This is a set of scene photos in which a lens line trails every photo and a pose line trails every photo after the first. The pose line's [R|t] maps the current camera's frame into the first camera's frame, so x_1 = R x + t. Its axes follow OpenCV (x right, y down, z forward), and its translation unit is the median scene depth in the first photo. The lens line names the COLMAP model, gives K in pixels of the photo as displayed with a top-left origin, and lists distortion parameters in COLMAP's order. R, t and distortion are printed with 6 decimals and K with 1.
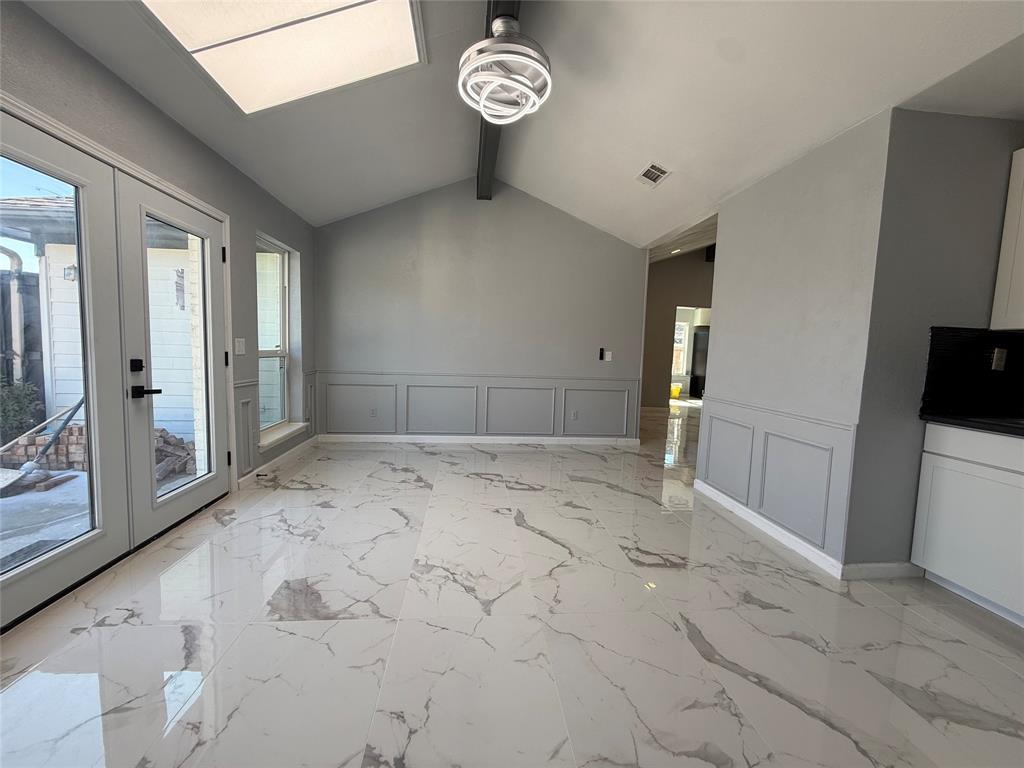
lens RADIAL K [[406.8, 0, 510.3], [0, 406.8, 383.7], [0, 0, 1]] dist [-0.005096, 0.001193]
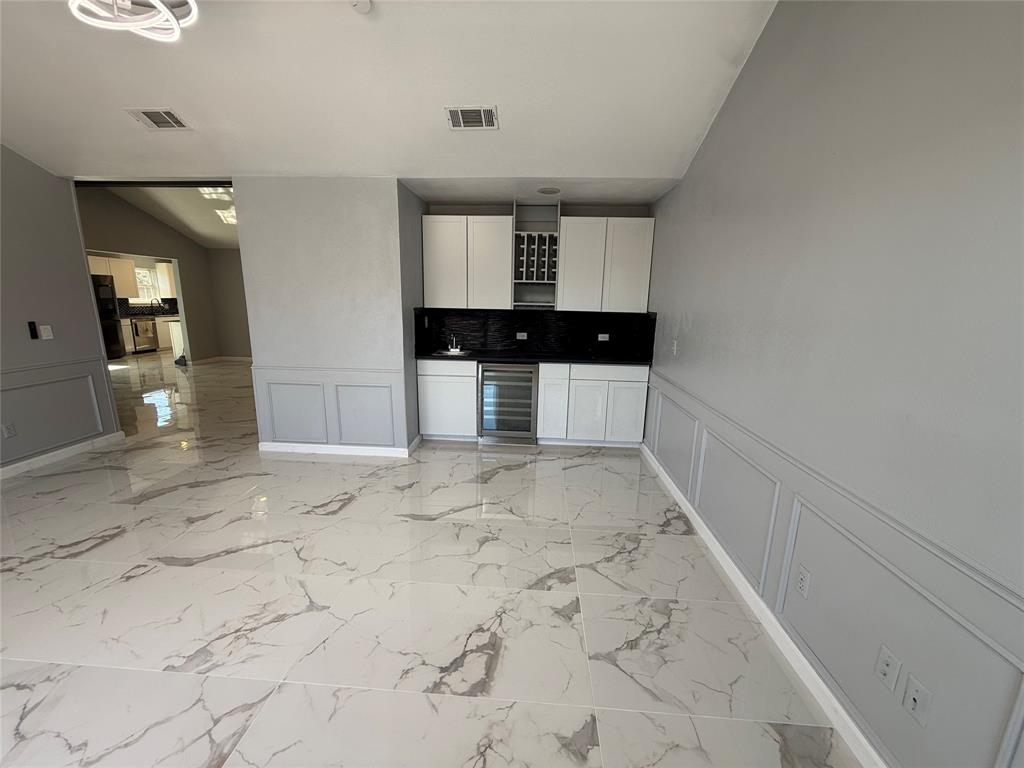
lens RADIAL K [[406.8, 0, 510.0], [0, 406.8, 382.0], [0, 0, 1]] dist [-0.005096, 0.001193]
pose [[0.167851, -0.229083, 0.958826, -0.681009], [0.074352, 0.972797, 0.219405, -0.173282], [-0.983005, 0.034463, 0.180317, 0.236318]]
